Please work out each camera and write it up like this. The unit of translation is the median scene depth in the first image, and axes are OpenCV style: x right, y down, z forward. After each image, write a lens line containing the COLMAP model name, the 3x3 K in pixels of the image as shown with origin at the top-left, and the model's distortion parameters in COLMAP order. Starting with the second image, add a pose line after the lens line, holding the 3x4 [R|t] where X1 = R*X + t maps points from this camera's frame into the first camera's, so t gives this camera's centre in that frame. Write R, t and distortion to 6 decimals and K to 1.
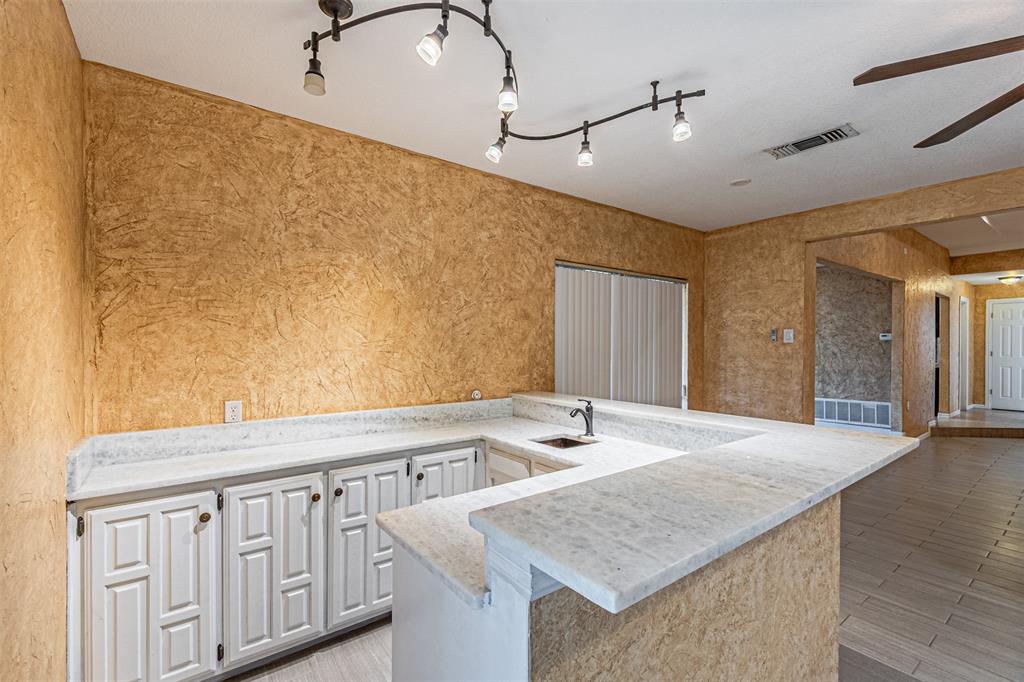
lens RADIAL K [[448.7, 0, 496.8], [0, 448.7, 351.0], [0, 0, 1]] dist [0.003336, -0.000873]
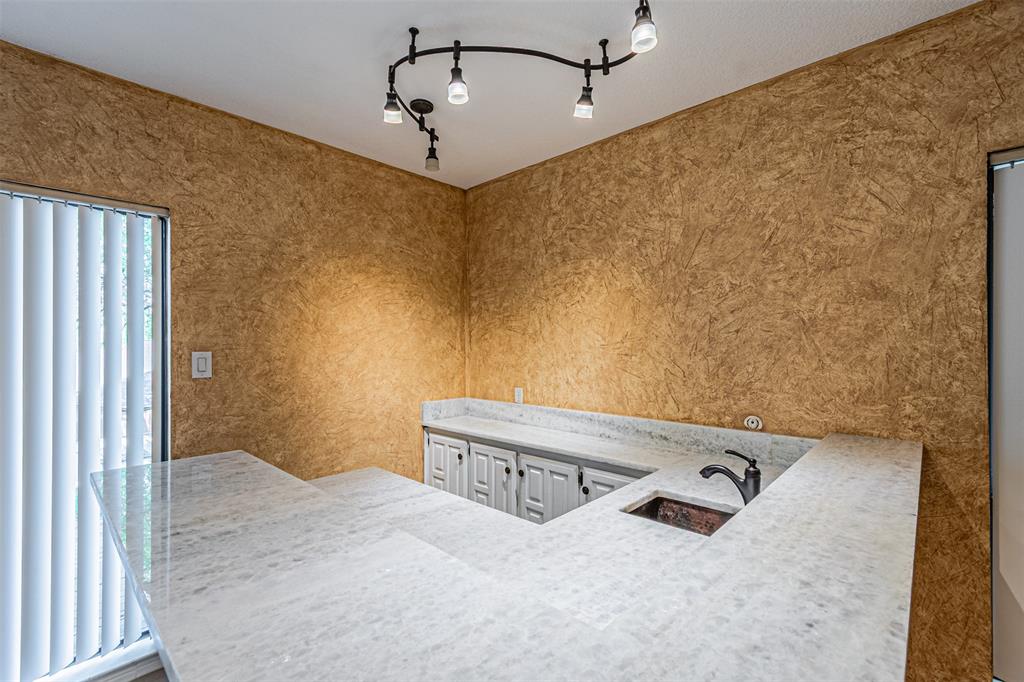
lens RADIAL K [[448.7, 0, 511.8], [0, 448.7, 345.8], [0, 0, 1]] dist [0.003336, -0.000873]
pose [[0.177206, 0.001825, -0.984172, 0.654761], [-0.012241, 0.999925, -0.000350, -0.013971], [0.984098, 0.012109, 0.177215, 0.631714]]
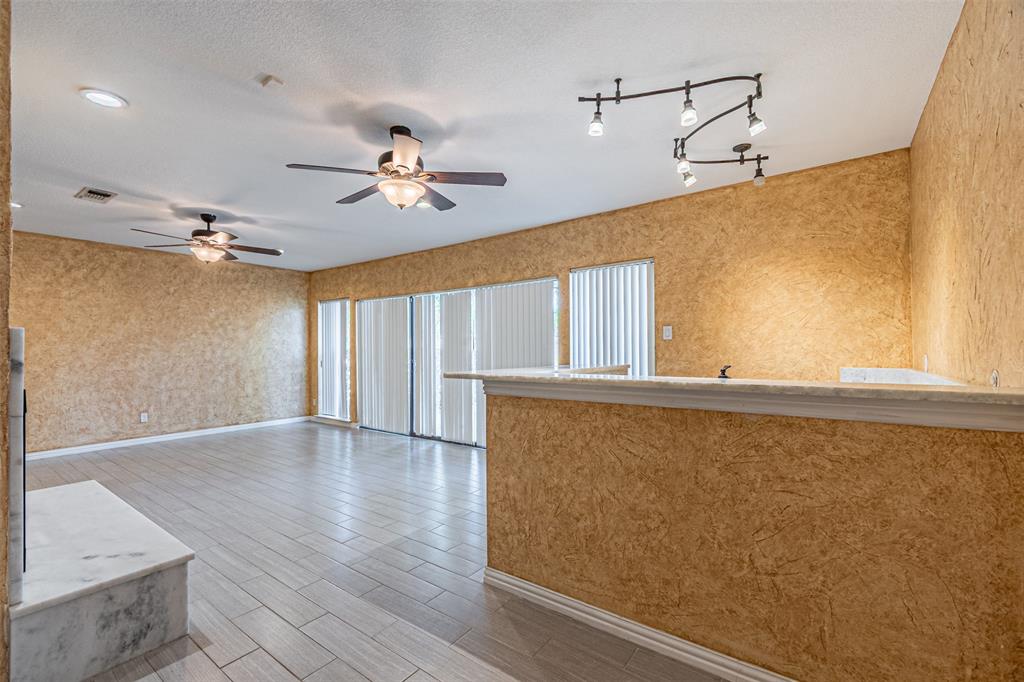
lens RADIAL K [[448.7, 0, 508.7], [0, 448.7, 344.7], [0, 0, 1]] dist [0.003336, -0.000873]
pose [[-0.955616, 0.007865, -0.294511, 0.736033], [0.006786, 0.999966, 0.004687, 0.046639], [0.294538, 0.002481, -0.955637, 1.422183]]
